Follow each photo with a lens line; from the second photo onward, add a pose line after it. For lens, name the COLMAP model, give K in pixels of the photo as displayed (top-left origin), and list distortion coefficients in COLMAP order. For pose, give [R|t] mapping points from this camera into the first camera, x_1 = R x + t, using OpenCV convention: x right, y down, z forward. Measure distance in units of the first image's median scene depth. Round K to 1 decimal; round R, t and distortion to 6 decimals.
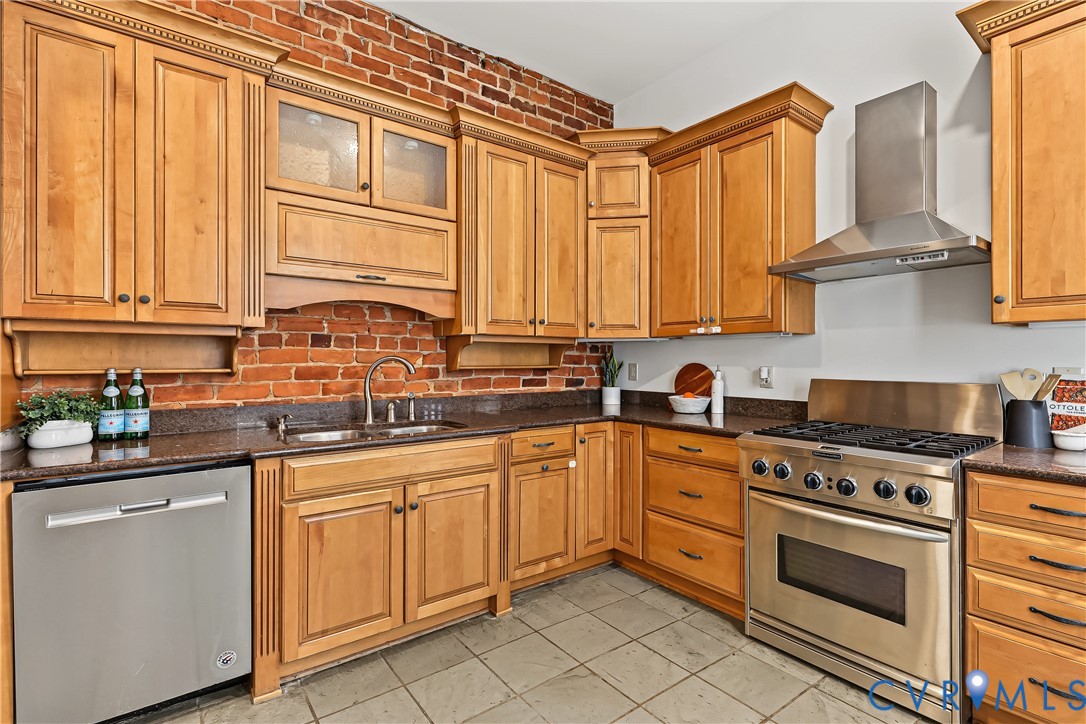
lens RADIAL K [[504.6, 0, 542.6], [0, 504.6, 359.4], [0, 0, 1]] dist [-0.001202, -0.000311]
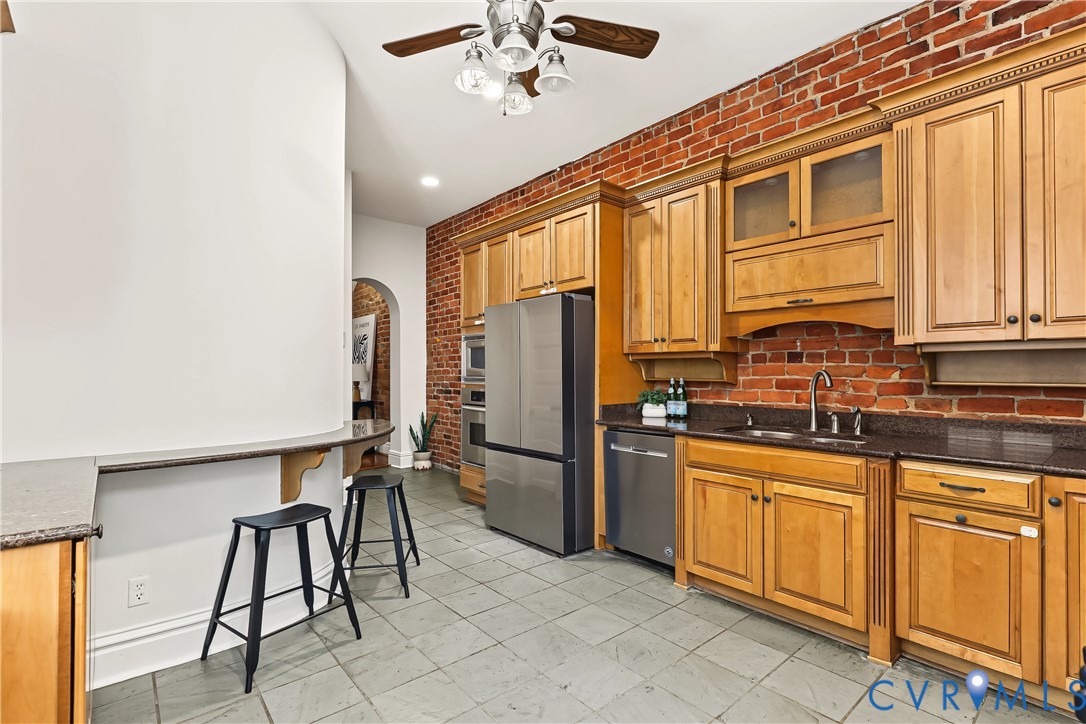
lens RADIAL K [[504.6, 0, 543.3], [0, 504.6, 367.1], [0, 0, 1]] dist [-0.001202, -0.000311]
pose [[0.057072, -0.009640, -0.998324, 0.722612], [-0.001708, 0.999951, -0.009753, -0.001542], [0.998369, 0.002262, 0.057053, 0.340808]]
